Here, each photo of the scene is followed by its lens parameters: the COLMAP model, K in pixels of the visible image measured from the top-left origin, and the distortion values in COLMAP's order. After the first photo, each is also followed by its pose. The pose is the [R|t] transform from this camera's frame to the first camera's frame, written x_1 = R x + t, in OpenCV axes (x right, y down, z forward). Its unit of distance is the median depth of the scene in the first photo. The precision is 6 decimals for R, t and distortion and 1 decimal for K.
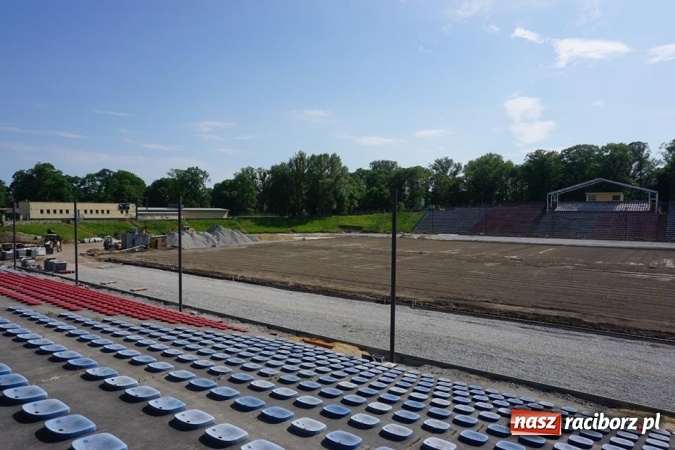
lens RADIAL K [[452.8, 0, 337.5], [0, 452.8, 225.0], [0, 0, 1]] dist [-0.053423, 0.042778]
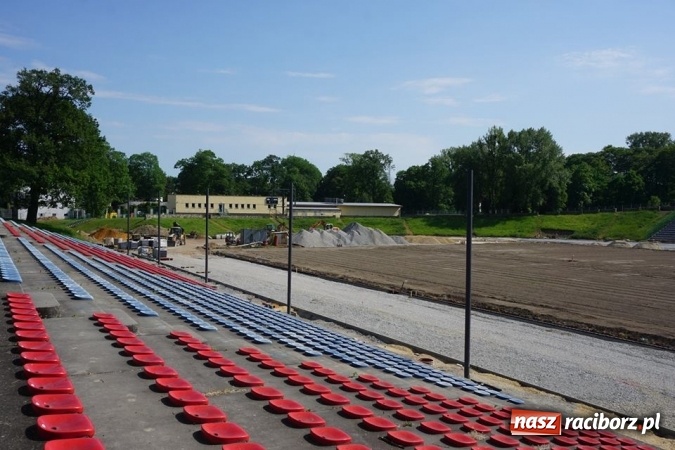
lens RADIAL K [[668.4, 0, 337.5], [0, 668.4, 225.0], [0, 0, 1]] dist [-0.019422, -0.006711]
pose [[0.912649, 0.018003, -0.408347, 0.145553], [-0.021243, 0.999769, -0.003400, 0.006655], [0.408192, 0.011778, 0.912820, -0.103447]]
